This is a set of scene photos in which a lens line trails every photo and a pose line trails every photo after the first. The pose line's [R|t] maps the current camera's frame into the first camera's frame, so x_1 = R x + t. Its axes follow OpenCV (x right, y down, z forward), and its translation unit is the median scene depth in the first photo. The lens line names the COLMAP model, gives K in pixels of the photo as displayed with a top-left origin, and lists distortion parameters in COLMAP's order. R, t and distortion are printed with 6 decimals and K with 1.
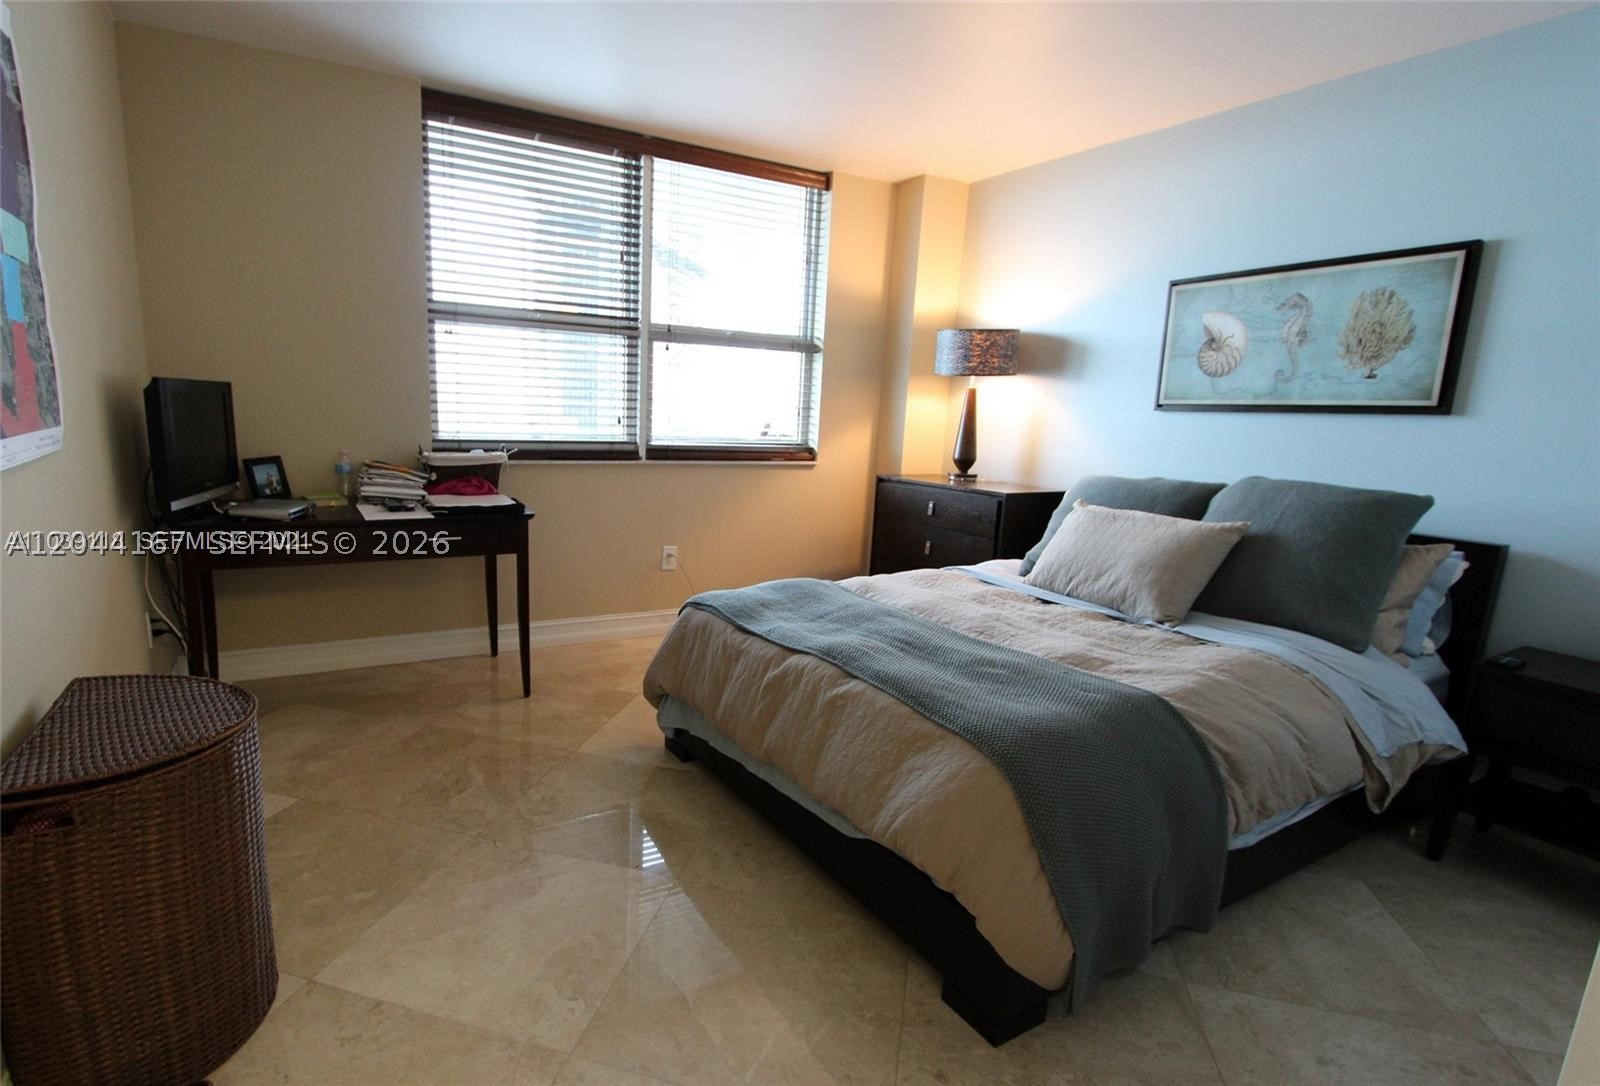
lens RADIAL K [[753.8, 0, 742.9], [0, 753.8, 550.6], [0, 0, 1]] dist [0.001166, -0.000104]
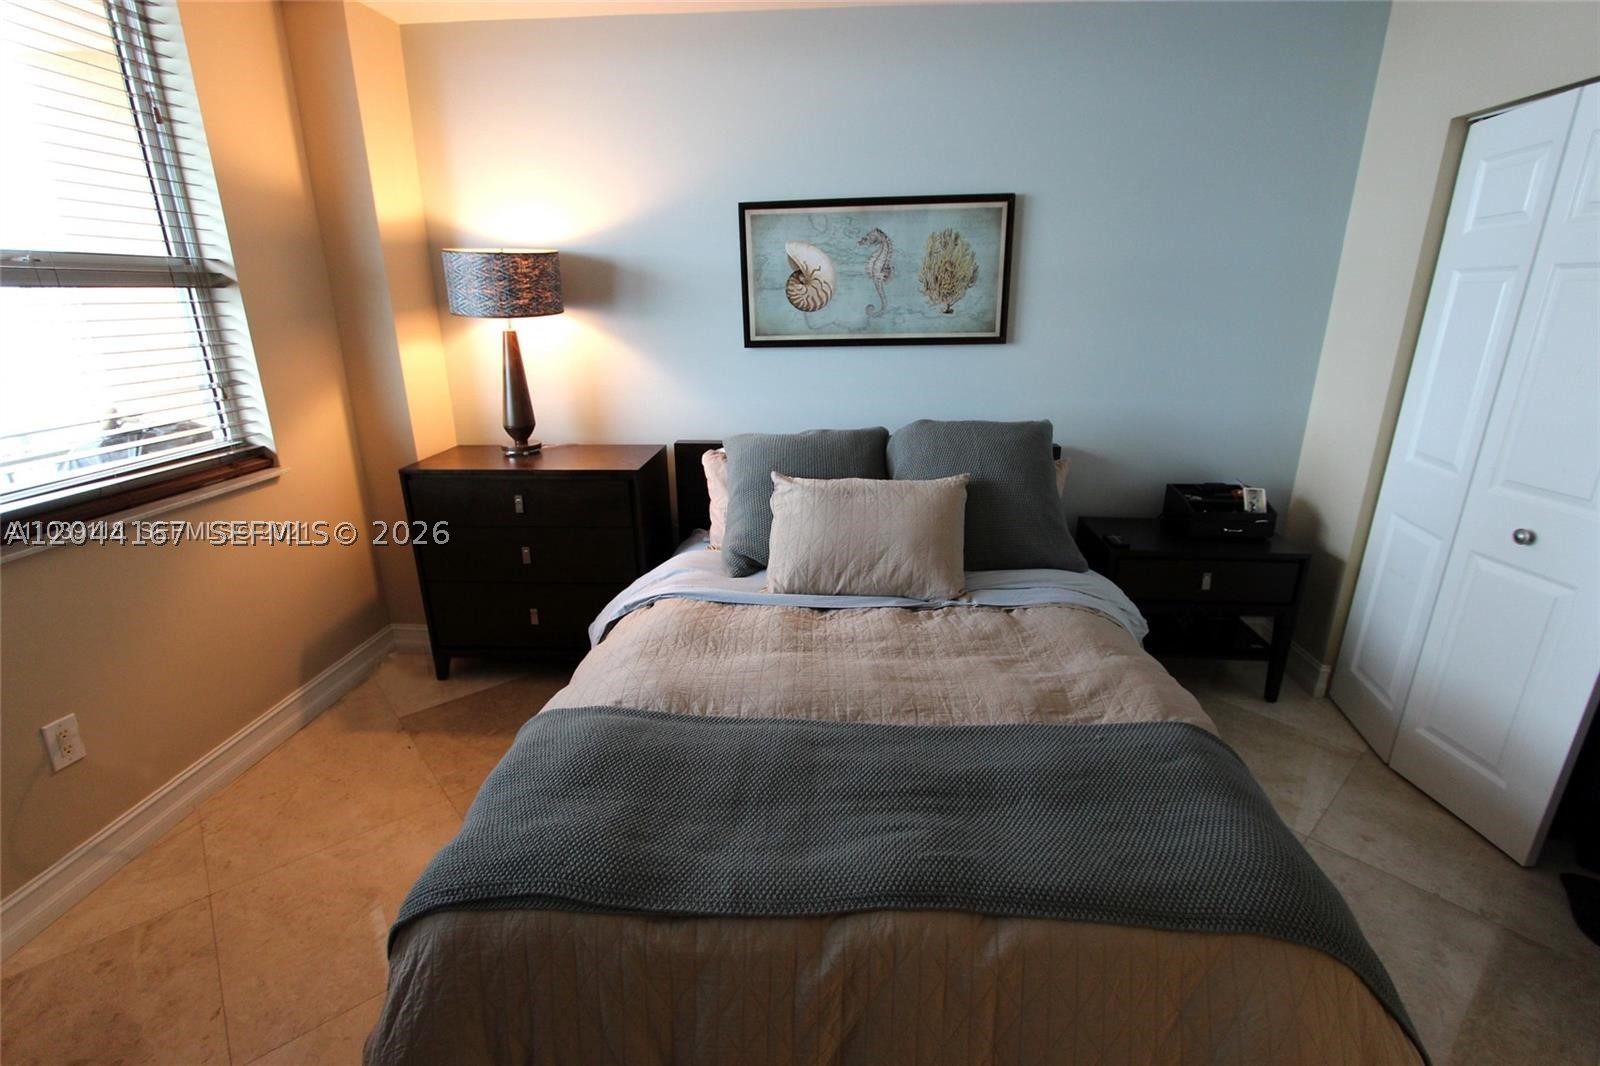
lens RADIAL K [[731.5, 0, 800.0], [0, 731.5, 533.0], [0, 0, 1]] dist [-0.005837, 0.000630]
pose [[0.576264, -0.301596, 0.759579, -0.196999], [0.193694, 0.953338, 0.231581, -0.193916], [-0.793979, 0.013674, 0.607791, 0.478036]]
